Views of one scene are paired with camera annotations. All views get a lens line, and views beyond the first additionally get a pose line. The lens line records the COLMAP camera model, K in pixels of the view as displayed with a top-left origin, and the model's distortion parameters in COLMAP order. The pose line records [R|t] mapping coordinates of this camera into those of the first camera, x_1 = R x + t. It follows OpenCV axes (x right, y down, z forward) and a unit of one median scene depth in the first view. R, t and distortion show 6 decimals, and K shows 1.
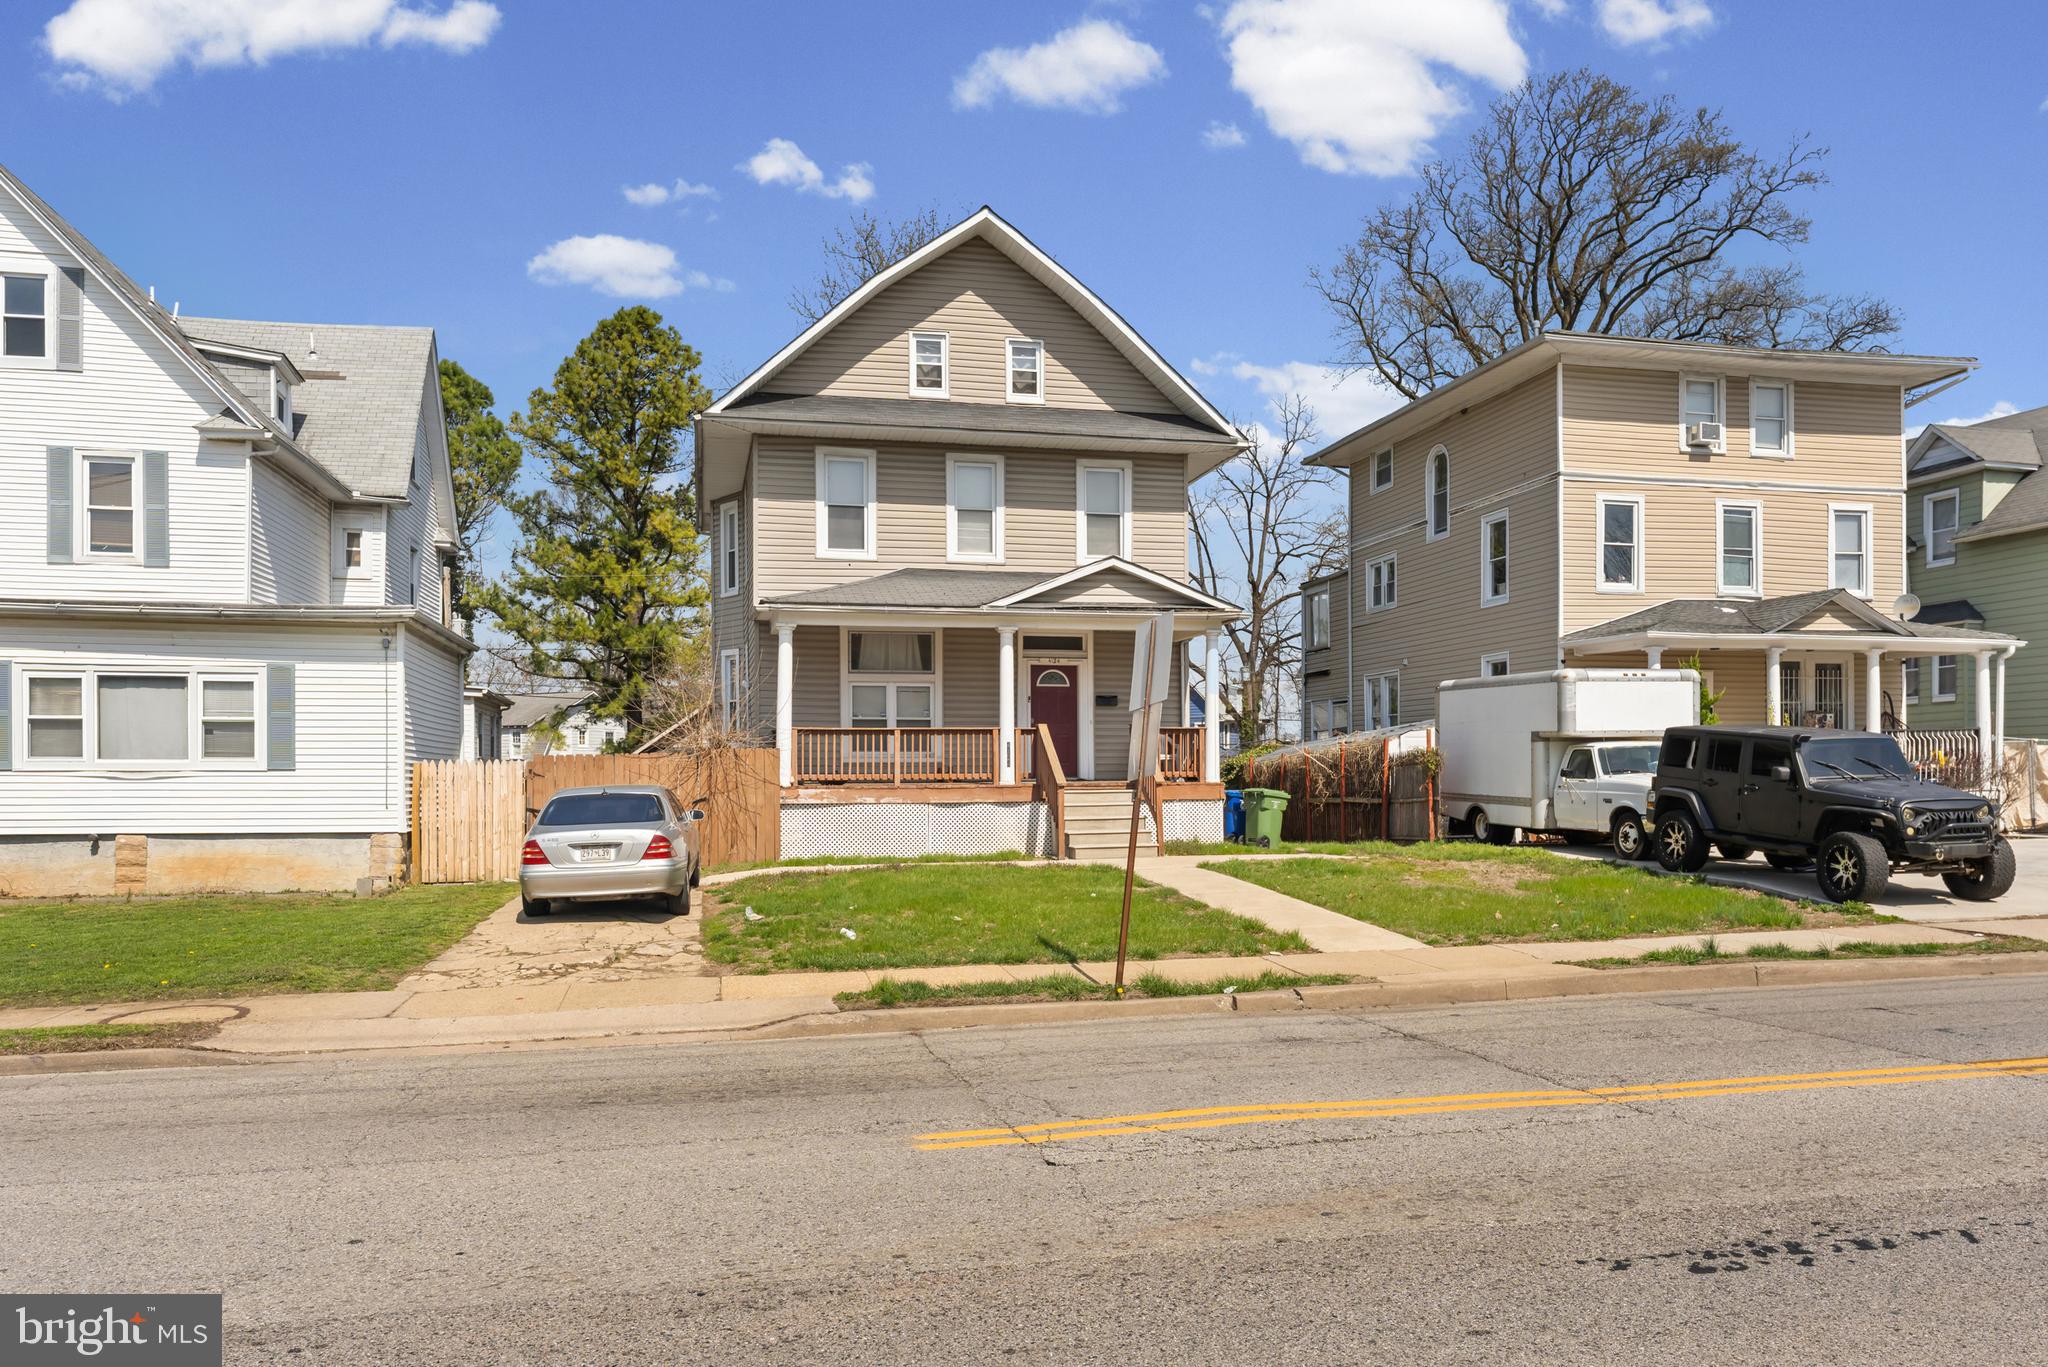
lens RADIAL K [[1446.5, 0, 1023.3], [0, 1446.5, 686.9], [0, 0, 1]] dist [-0.001897, 0.000052]
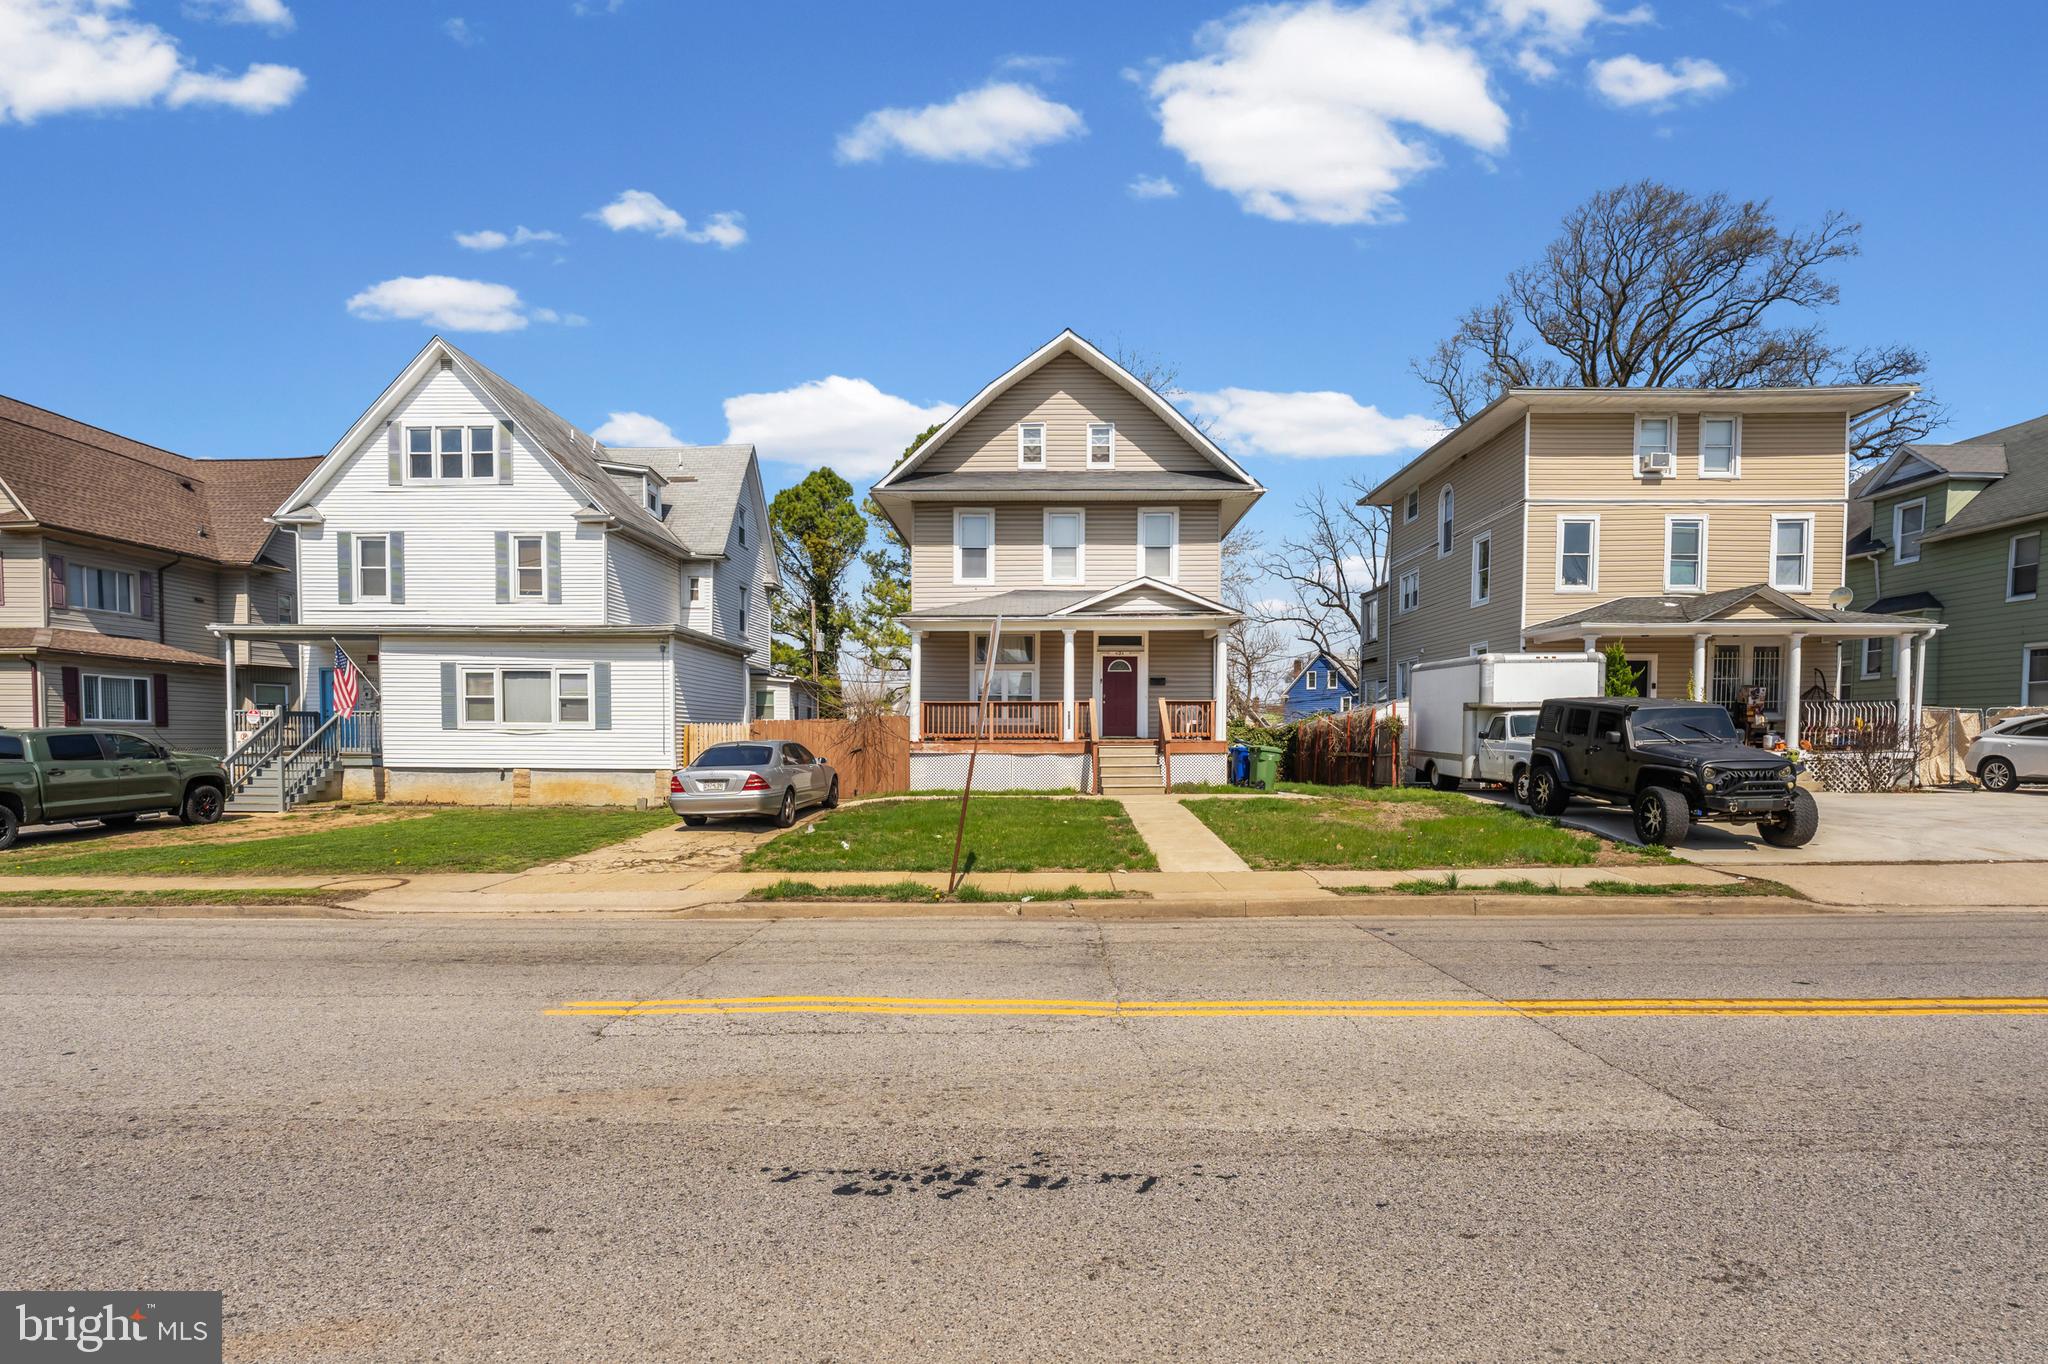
lens RADIAL K [[964.9, 0, 1027.8], [0, 964.9, 719.4], [0, 0, 1]] dist [-0.010628, 0.001474]
pose [[0.970751, 0.001409, -0.240084, 0.172962], [0.009828, 0.998911, 0.045602, 0.002726], [0.239887, -0.046628, 0.969680, 0.075076]]
